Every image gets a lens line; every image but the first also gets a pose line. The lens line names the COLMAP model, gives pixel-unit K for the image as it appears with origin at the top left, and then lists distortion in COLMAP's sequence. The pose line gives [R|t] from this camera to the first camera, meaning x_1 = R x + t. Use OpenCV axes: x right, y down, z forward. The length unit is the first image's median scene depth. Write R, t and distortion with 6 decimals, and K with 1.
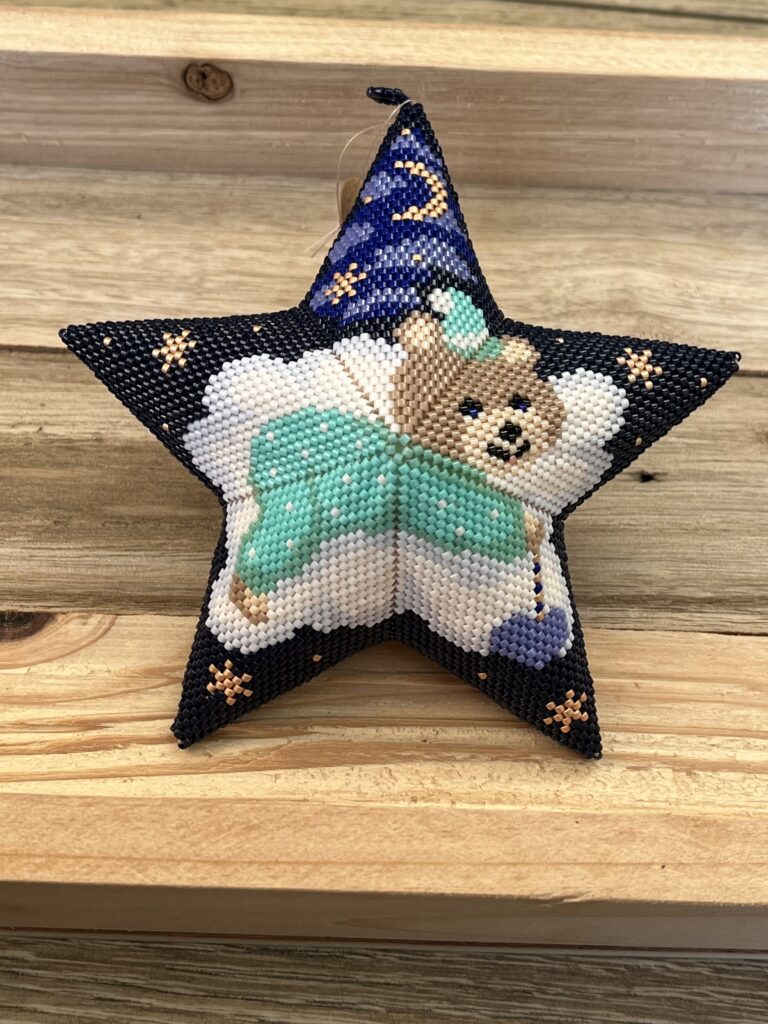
lens RADIAL K [[1380.8, 0, 384.0], [0, 1380.8, 512.0], [0, 0, 1]] dist [0.118635, -0.528232]
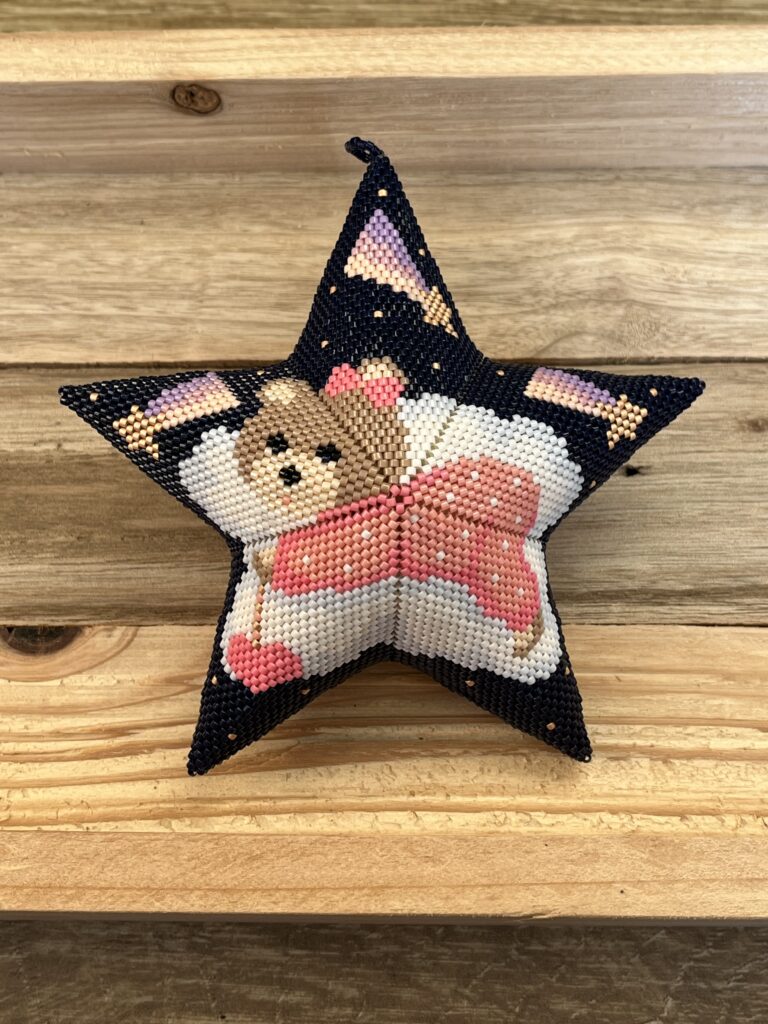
lens RADIAL K [[1354.8, 0, 385.6], [0, 1354.8, 509.2], [0, 0, 1]] dist [0.133020, -0.579157]
pose [[0.997832, -0.032028, -0.057495, 0.065452], [0.040291, 0.988038, 0.148857, -0.166633], [0.052040, -0.150851, 0.987186, -0.034040]]
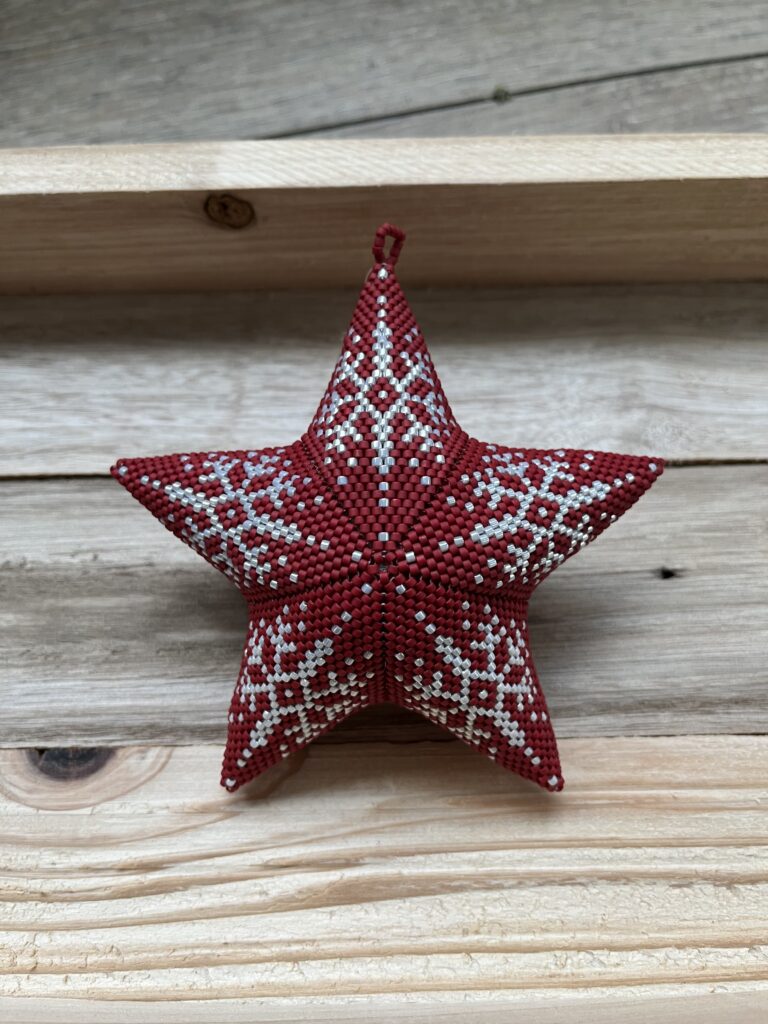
lens RADIAL K [[792.7, 0, 384.0], [0, 792.7, 512.0], [0, 0, 1]] dist [-0.016521, -0.006314]
pose [[0.998234, -0.049002, -0.033579, -0.003756], [0.052798, 0.990942, 0.123475, -0.166592], [0.027224, -0.125029, 0.991779, 0.425037]]
